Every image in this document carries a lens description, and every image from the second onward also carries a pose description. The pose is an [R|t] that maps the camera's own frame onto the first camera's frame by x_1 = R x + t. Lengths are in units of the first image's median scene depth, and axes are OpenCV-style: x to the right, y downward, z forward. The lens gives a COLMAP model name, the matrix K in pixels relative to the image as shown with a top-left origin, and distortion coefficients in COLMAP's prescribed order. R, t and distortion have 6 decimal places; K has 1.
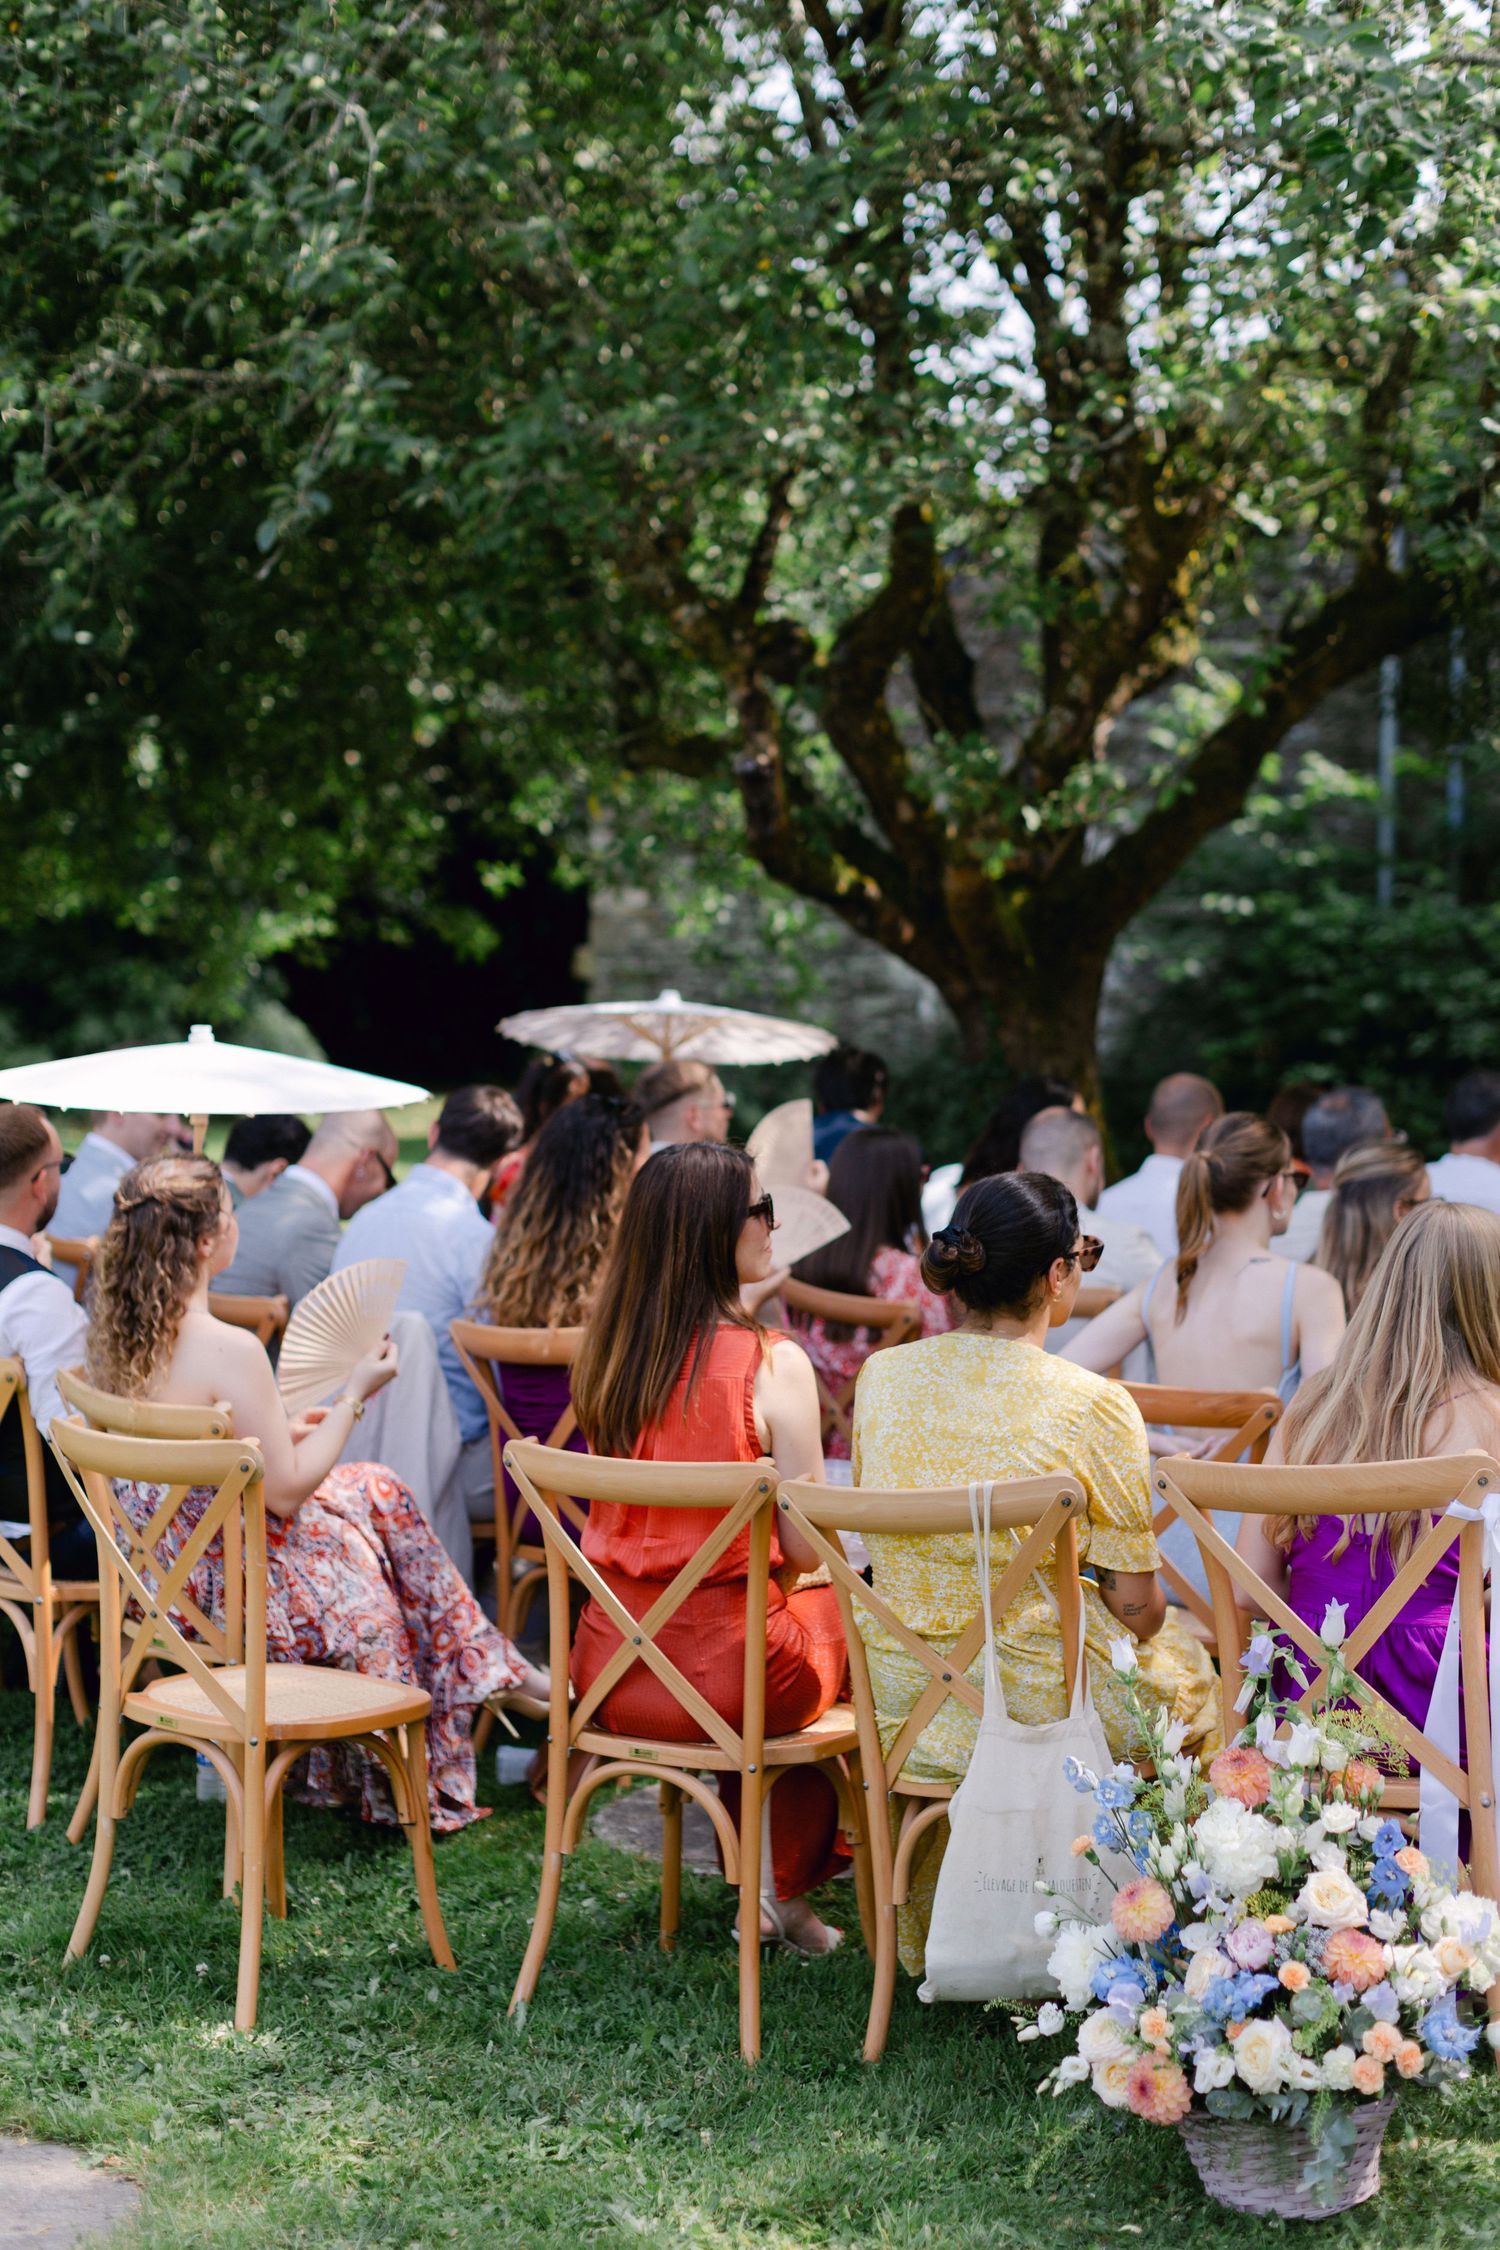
lens RADIAL K [[3224.7, 0, 748.7], [0, 3224.7, 1116.4], [0, 0, 1]] dist [0.006991, 0.000000]
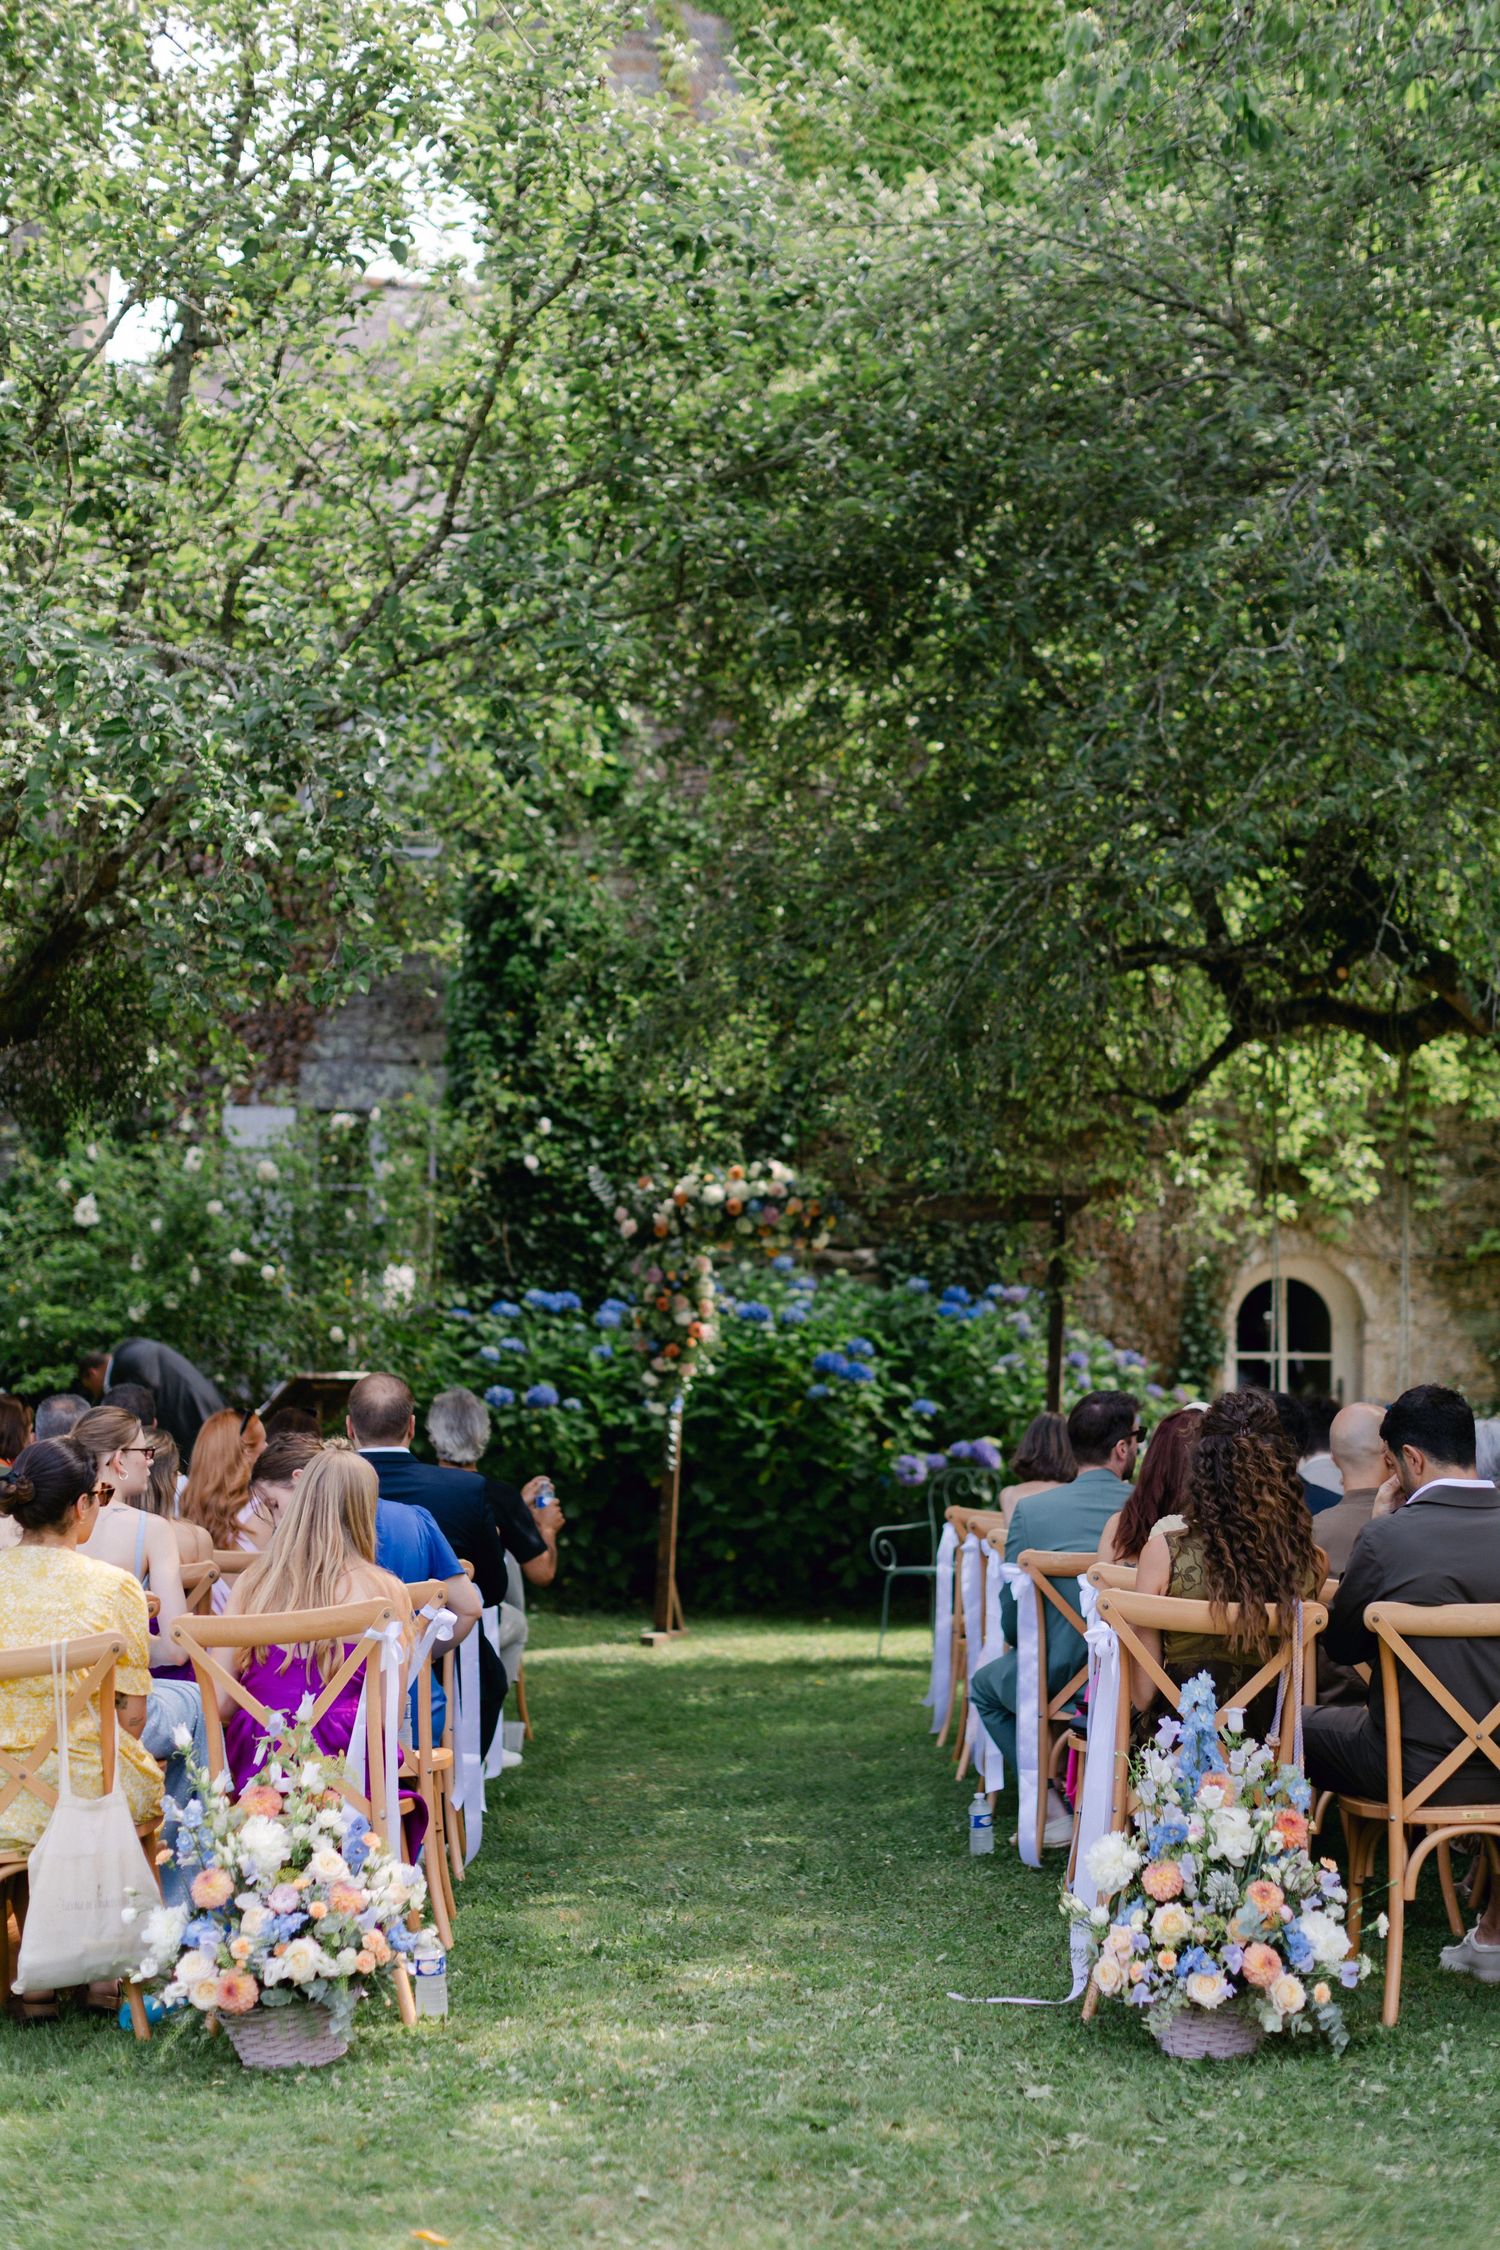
lens RADIAL K [[3224.7, 0, 751.0], [0, 3224.7, 1129.2], [0, 0, 1]] dist [0.006991, 0.000000]
pose [[0.862171, 0.028616, 0.505809, -0.472783], [0.023525, 0.995065, -0.096395, 0.030829], [-0.506071, 0.095009, 0.857243, -0.554230]]
